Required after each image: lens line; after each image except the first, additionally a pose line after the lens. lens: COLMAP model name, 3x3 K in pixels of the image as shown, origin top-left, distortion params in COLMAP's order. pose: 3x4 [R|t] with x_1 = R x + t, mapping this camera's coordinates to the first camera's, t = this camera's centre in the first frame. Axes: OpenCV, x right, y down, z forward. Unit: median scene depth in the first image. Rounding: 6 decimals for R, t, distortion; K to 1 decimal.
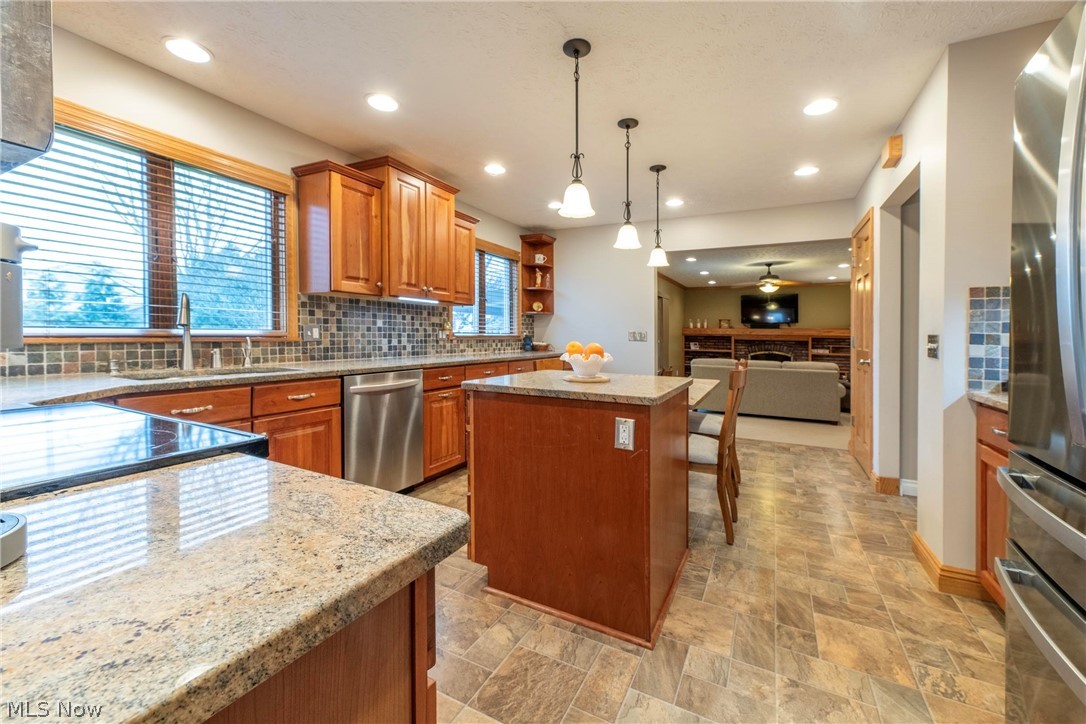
lens RADIAL K [[439.6, 0, 527.4], [0, 439.6, 334.7], [0, 0, 1]] dist [-0.002193, -0.000036]
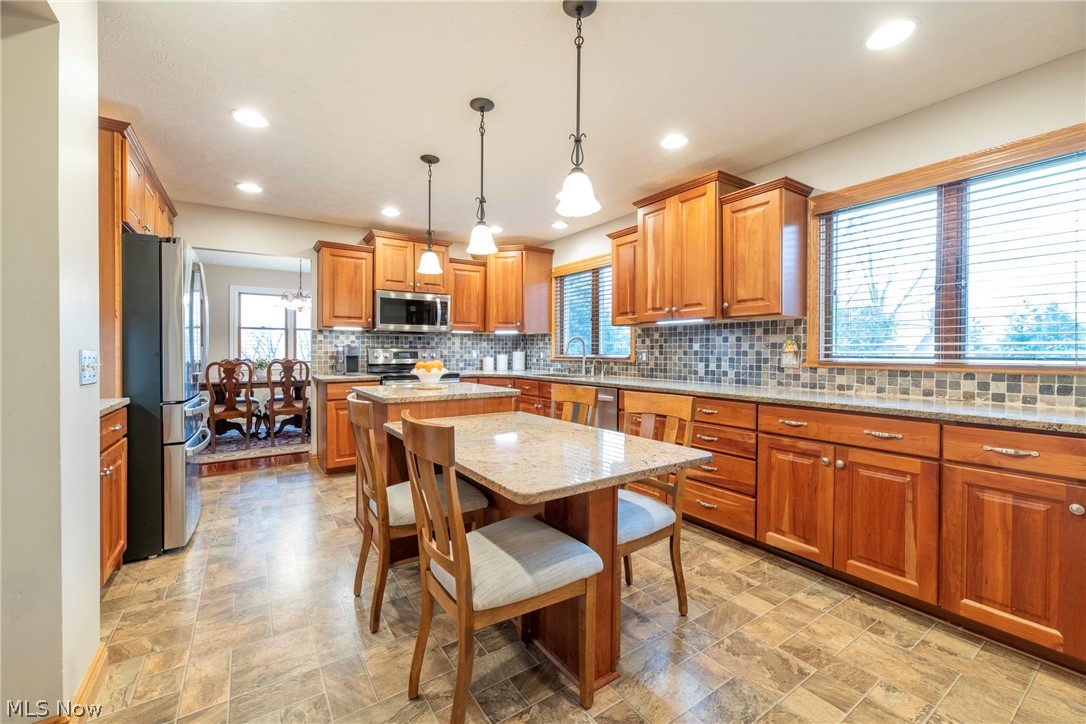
lens RADIAL K [[439.6, 0, 527.4], [0, 439.6, 334.7], [0, 0, 1]] dist [-0.002193, -0.000036]
pose [[-0.475904, -0.054569, -0.877803, 0.784059], [-0.016432, 0.998451, -0.053161, 0.005914], [0.879344, -0.010876, -0.476064, 1.232311]]
